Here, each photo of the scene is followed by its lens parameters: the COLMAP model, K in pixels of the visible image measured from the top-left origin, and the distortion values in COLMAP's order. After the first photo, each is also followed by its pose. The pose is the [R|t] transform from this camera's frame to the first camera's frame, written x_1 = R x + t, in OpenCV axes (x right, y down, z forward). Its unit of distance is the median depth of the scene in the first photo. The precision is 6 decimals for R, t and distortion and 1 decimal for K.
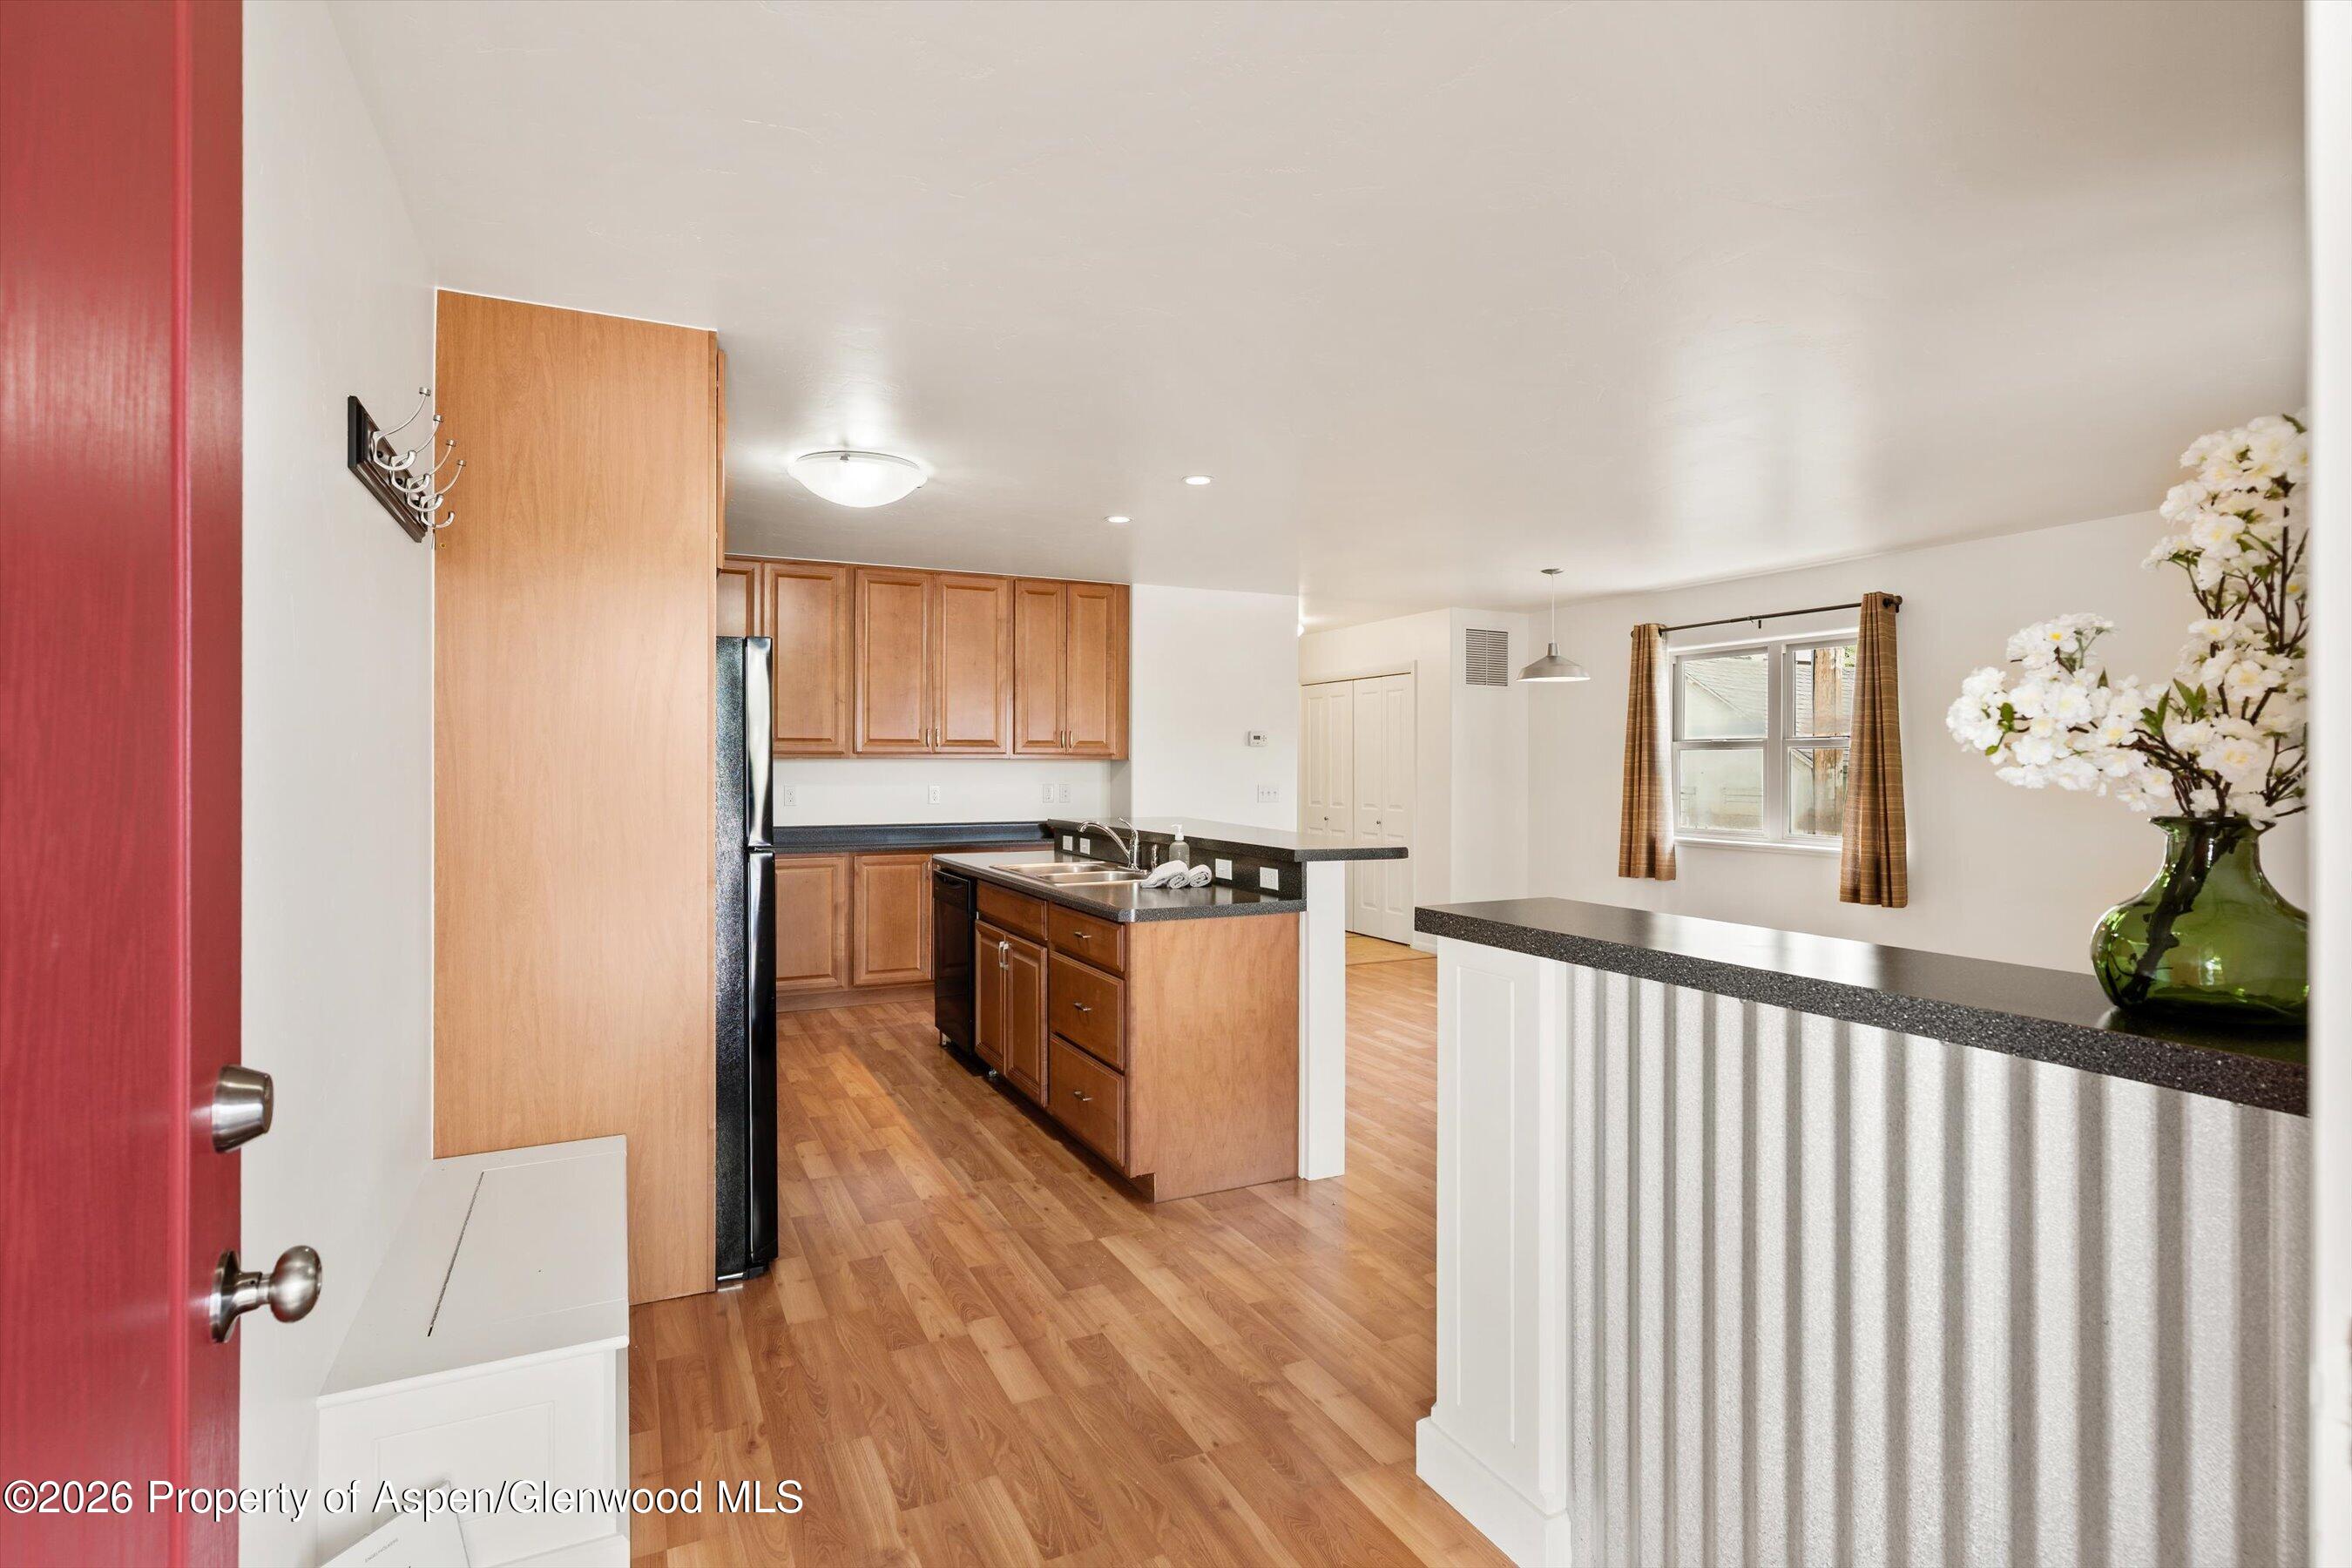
lens RADIAL K [[1144.3, 0, 1166.8], [0, 1144.3, 764.4], [0, 0, 1]] dist [0.001439, 0.000178]
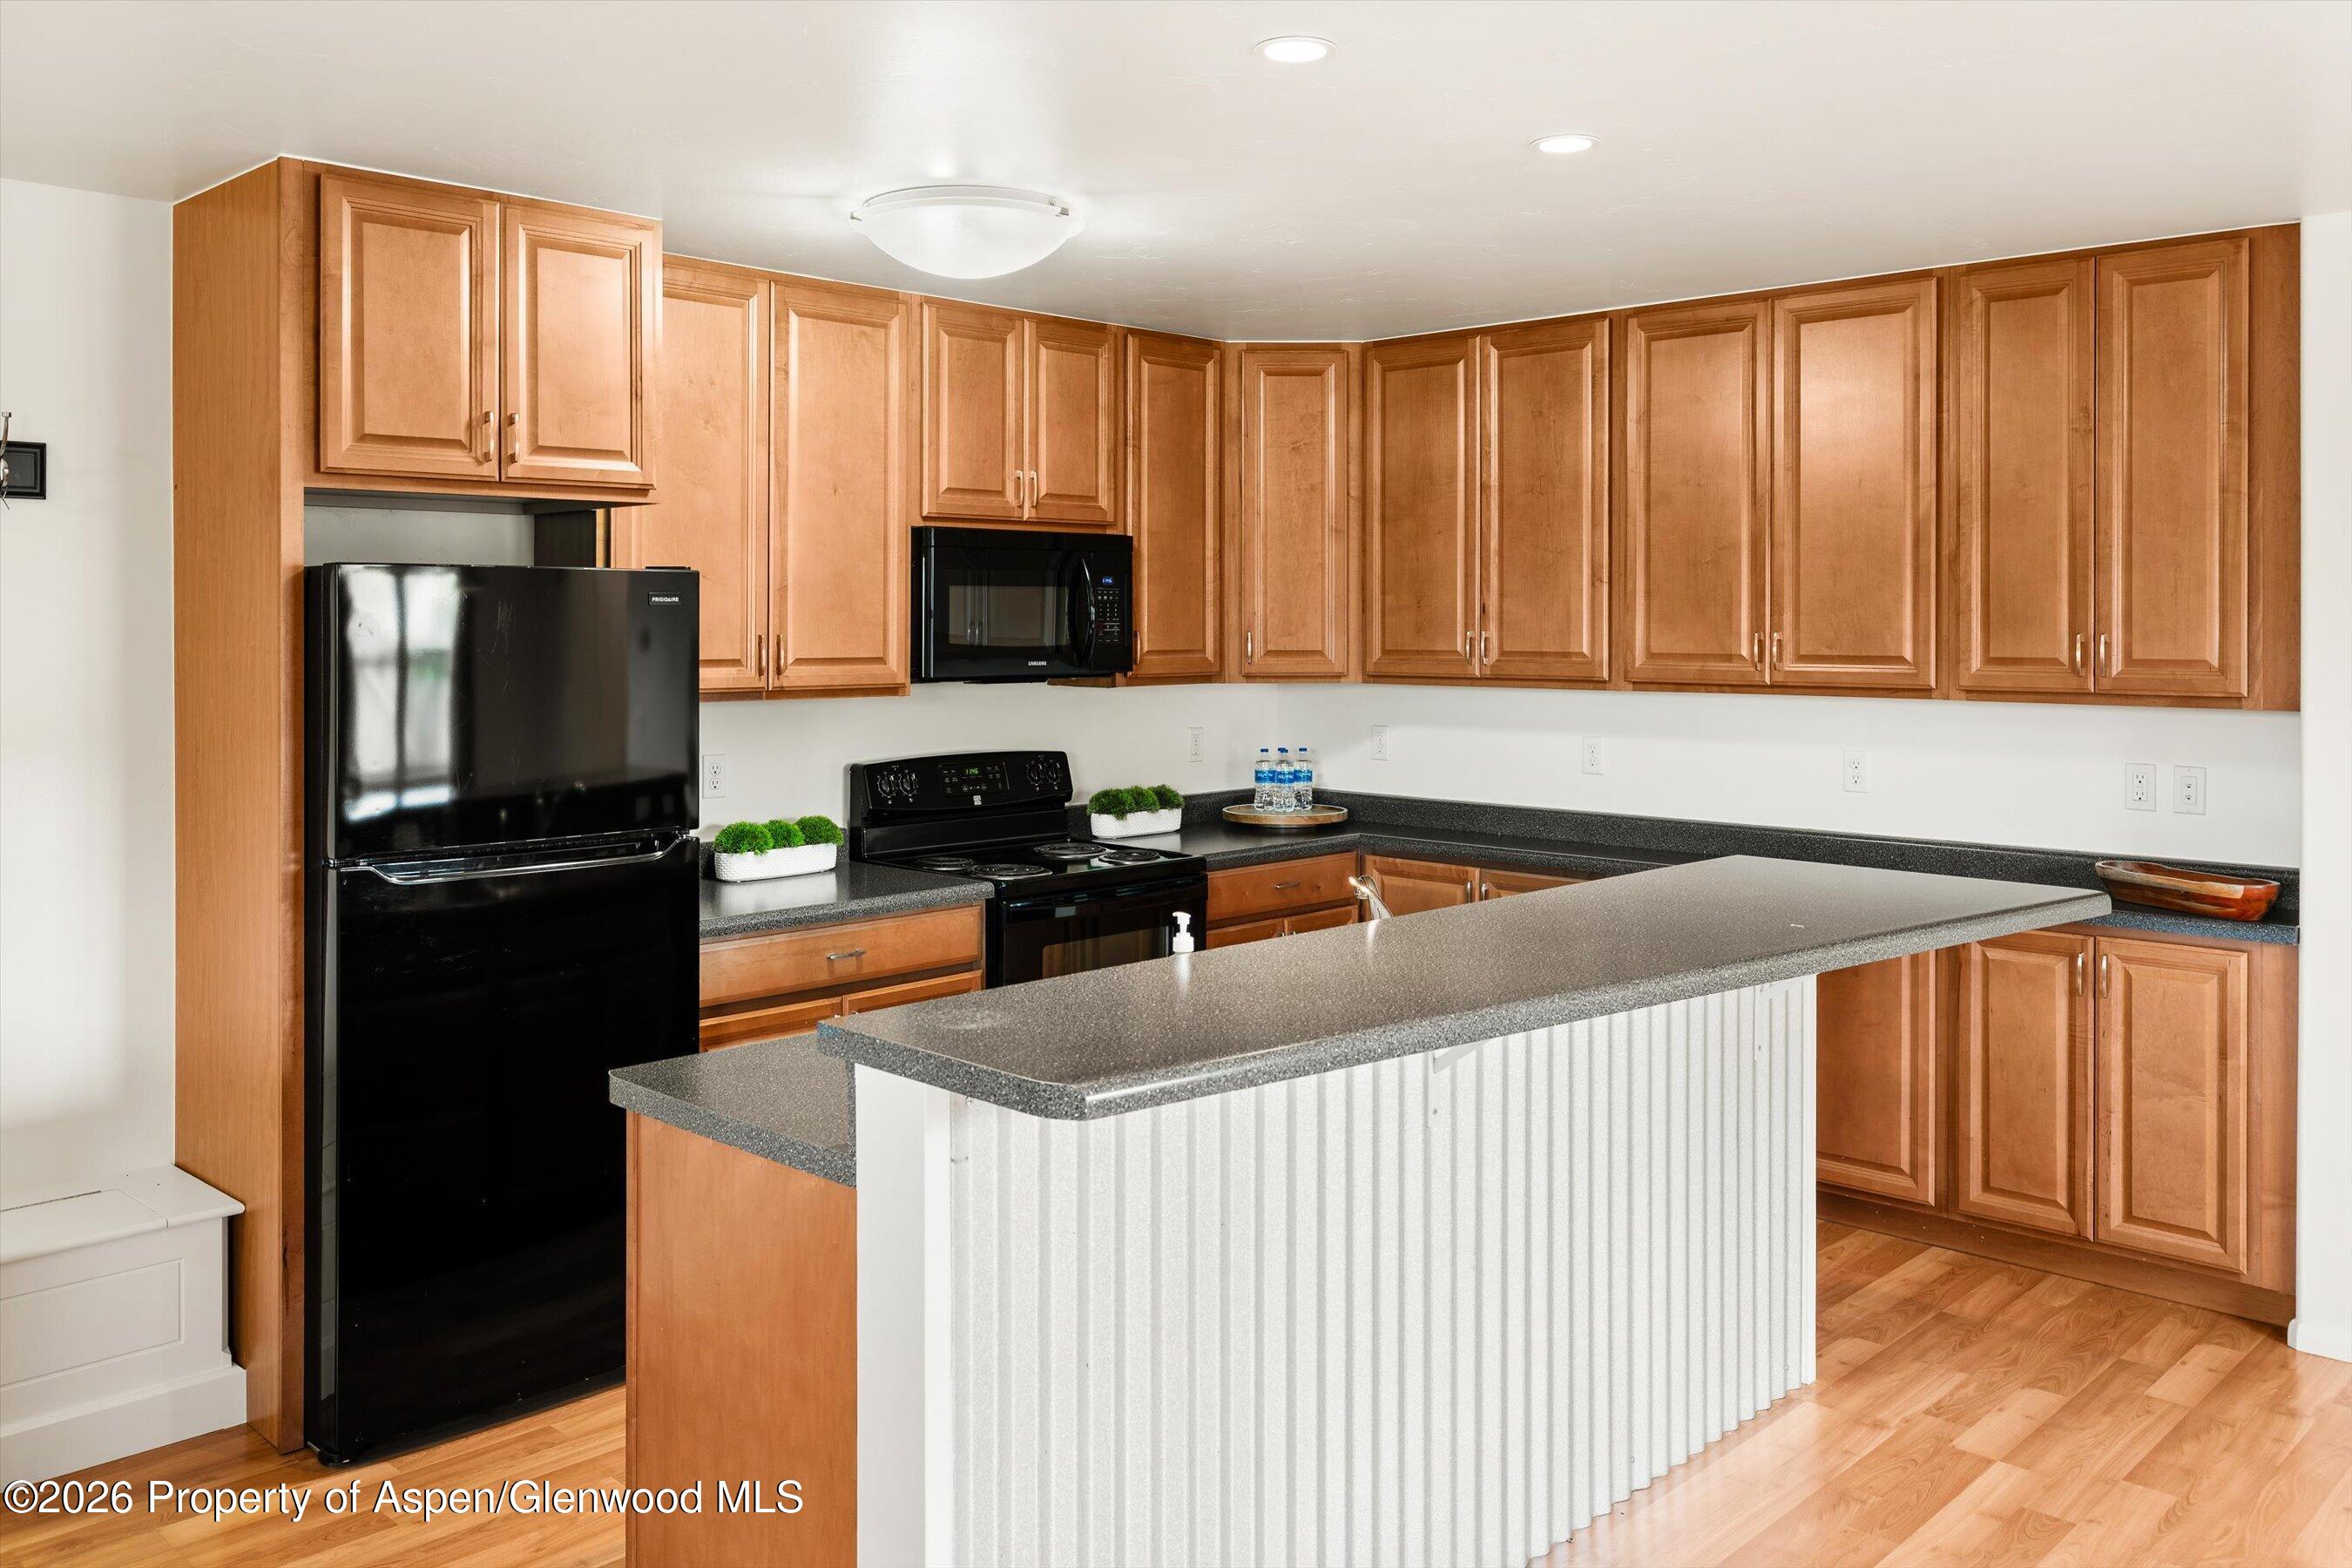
lens RADIAL K [[1878.0, 0, 1172.6], [0, 1878.0, 618.7], [0, 0, 1]] dist [-0.001809, 0.000863]
pose [[0.348788, -0.002244, -0.937199, 0.458676], [0.000086, 0.999997, -0.002362, -0.037298], [0.937202, 0.000743, 0.348787, 0.542163]]
